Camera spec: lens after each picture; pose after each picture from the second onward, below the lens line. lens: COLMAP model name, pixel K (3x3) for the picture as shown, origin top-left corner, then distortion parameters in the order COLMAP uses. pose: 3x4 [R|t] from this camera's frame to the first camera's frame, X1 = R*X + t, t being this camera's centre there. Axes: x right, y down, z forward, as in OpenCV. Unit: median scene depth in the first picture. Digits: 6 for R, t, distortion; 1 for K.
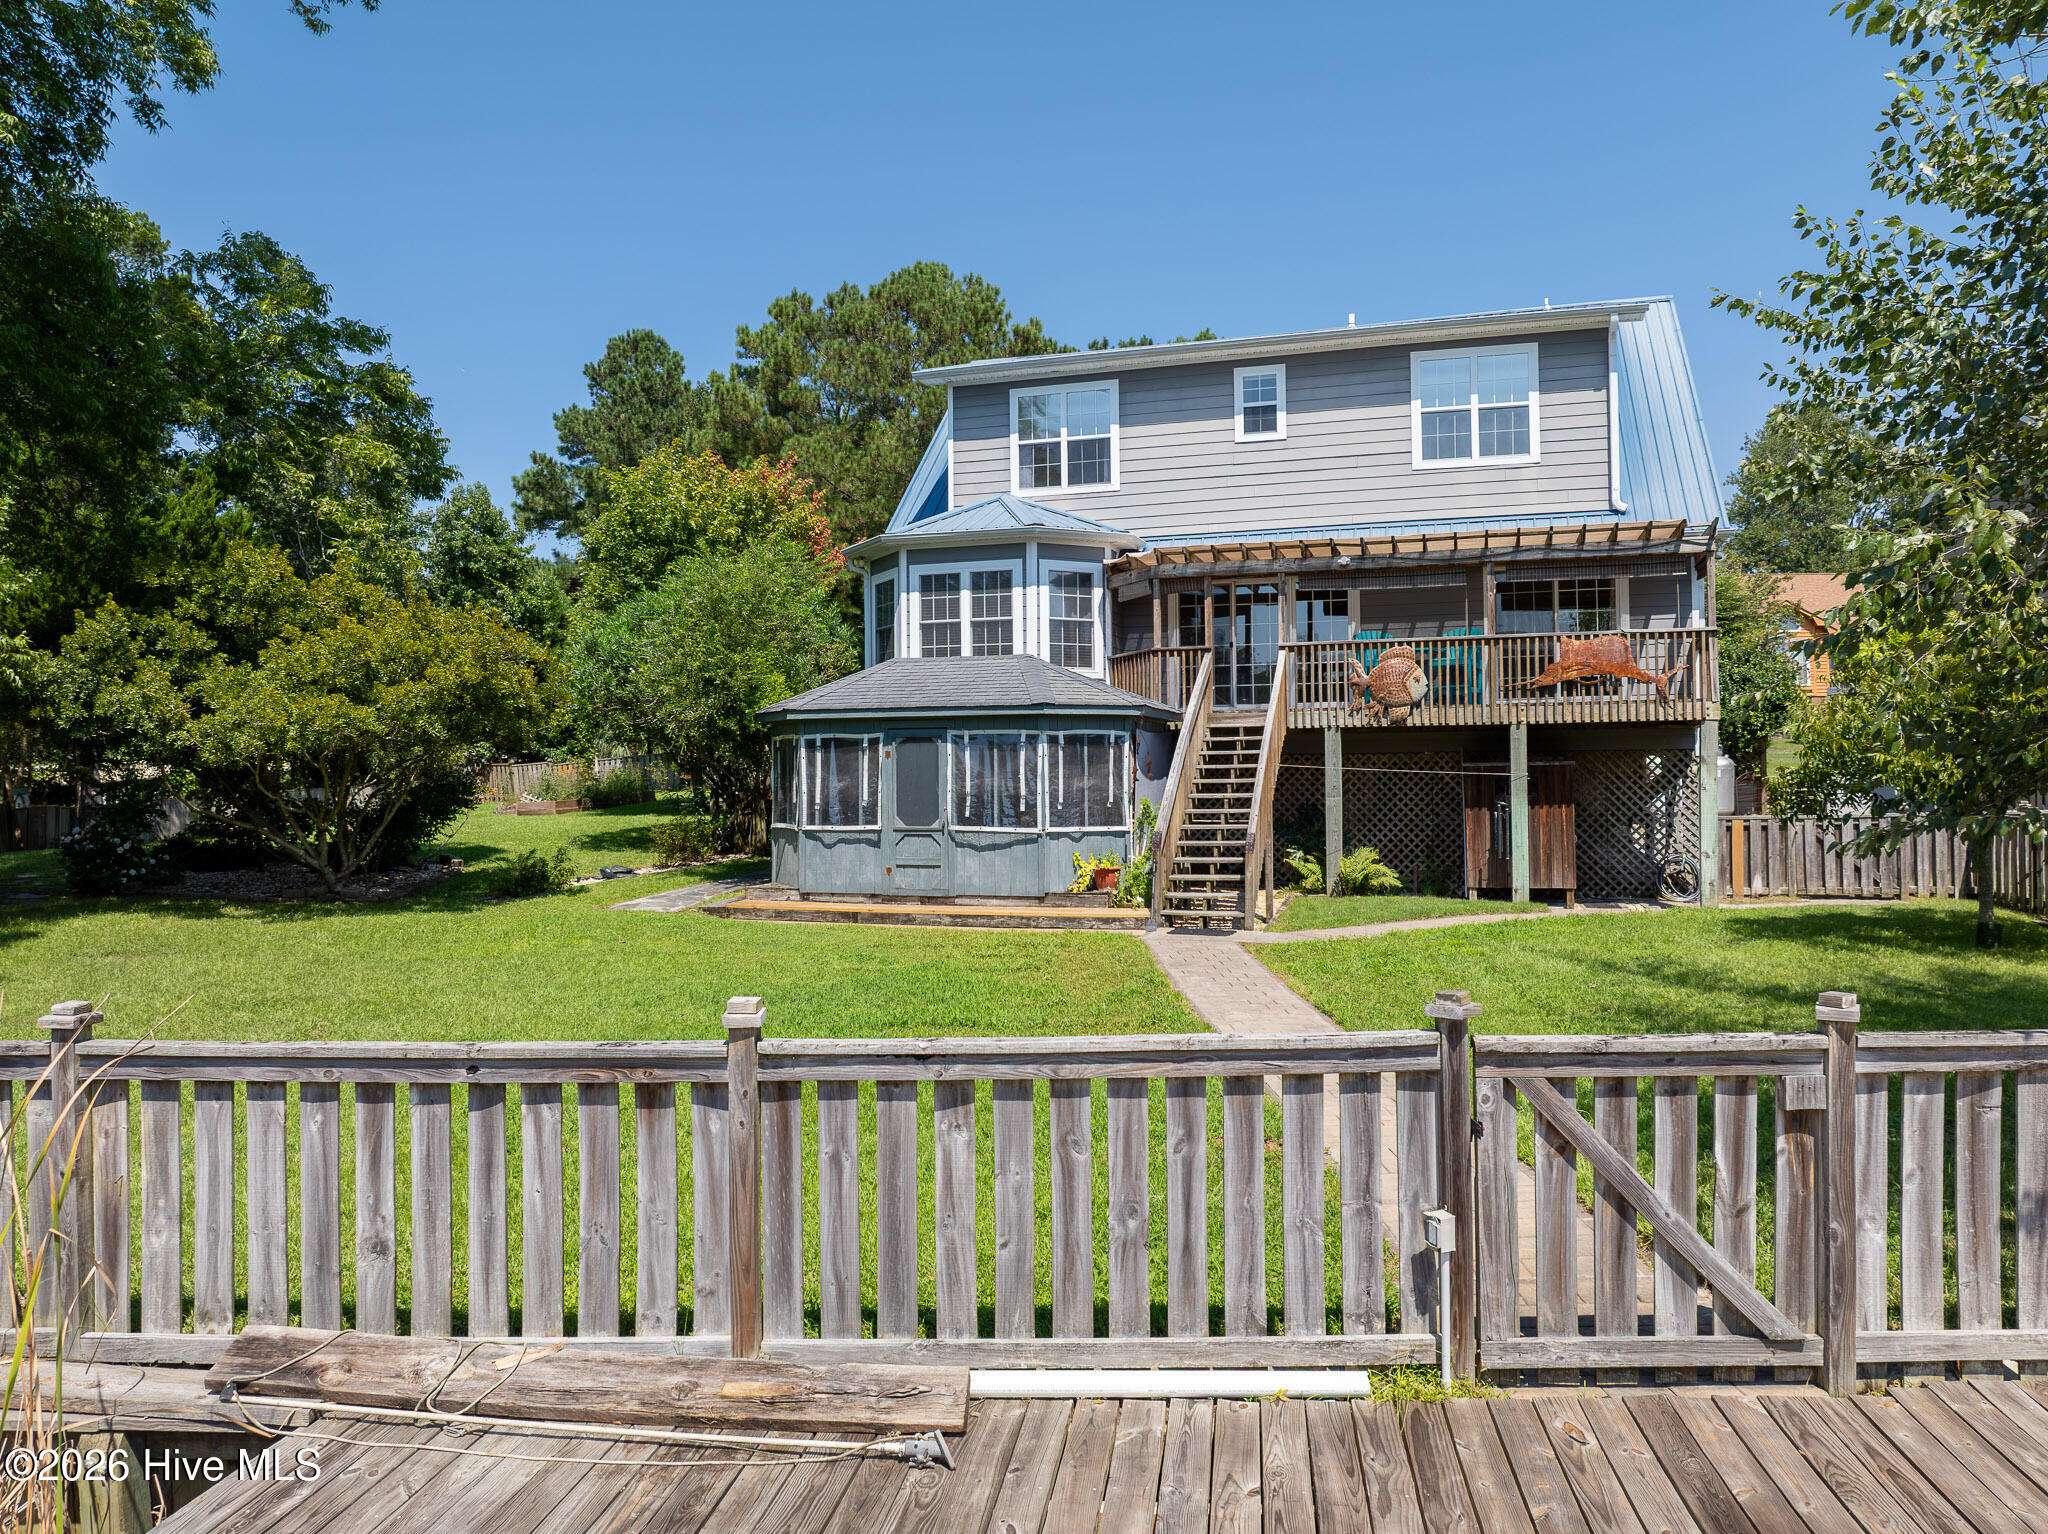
lens RADIAL K [[1438.5, 0, 1031.0], [0, 1438.5, 765.0], [0, 0, 1]] dist [-0.036935, 0.003388]
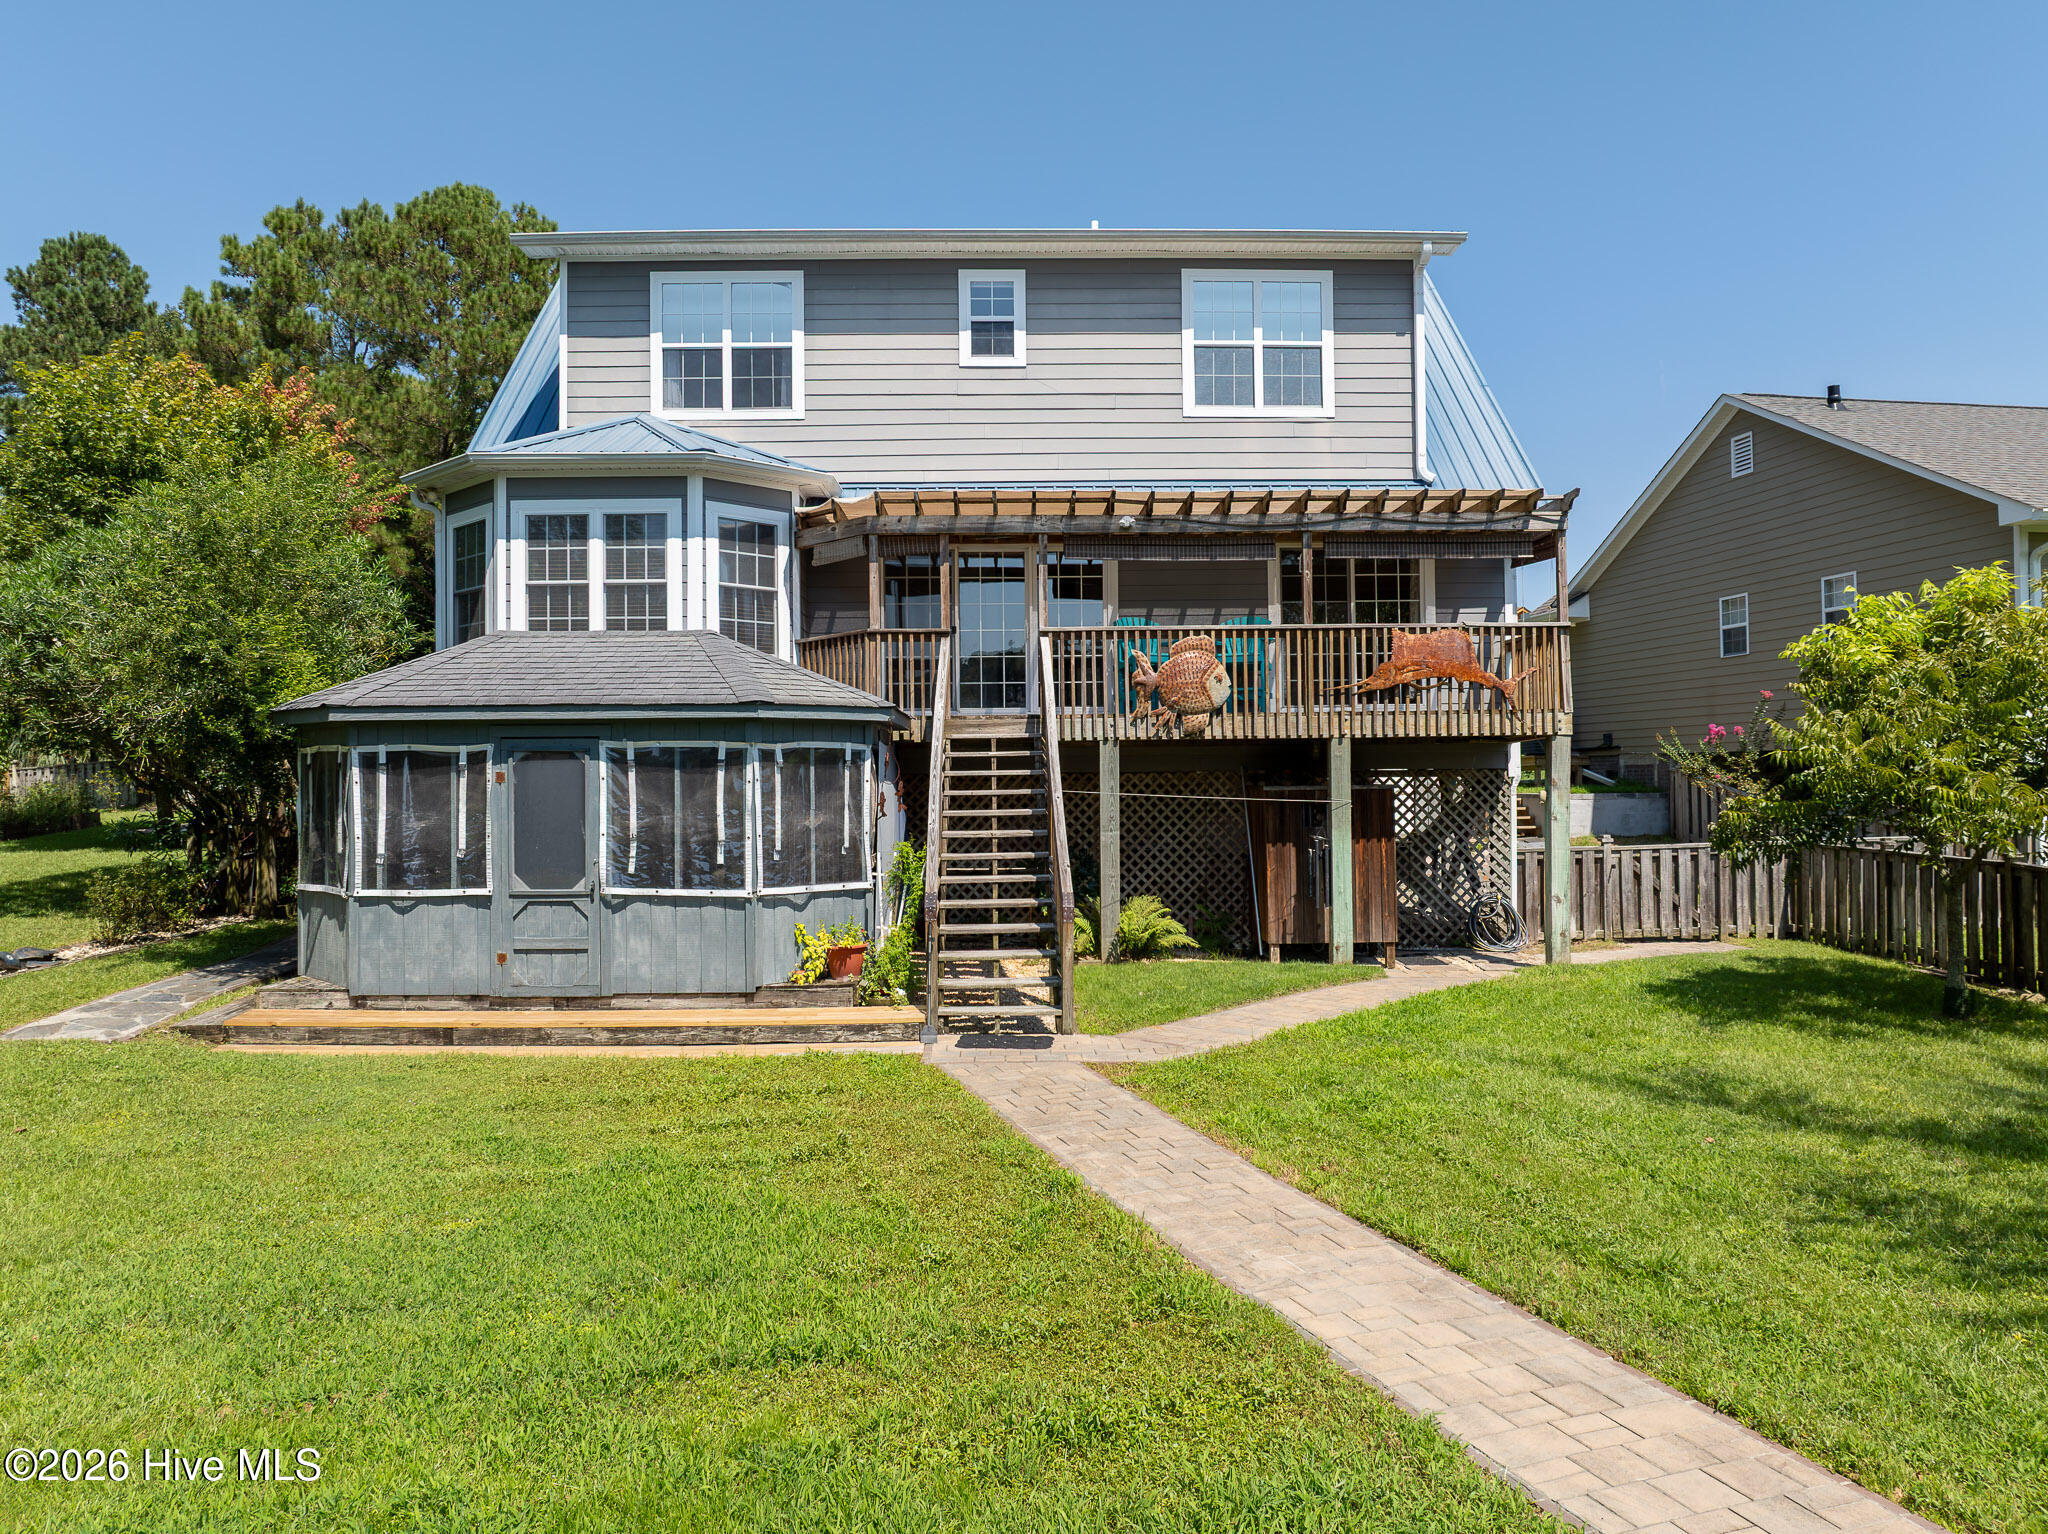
lens RADIAL K [[1438.5, 0, 1031.0], [0, 1438.5, 765.0], [0, 0, 1]] dist [-0.036935, 0.003388]
pose [[0.948766, 0.002715, 0.315968, -0.067486], [-0.002116, 0.999995, -0.002241, -0.010628], [-0.315972, 0.001458, 0.948767, 0.278900]]
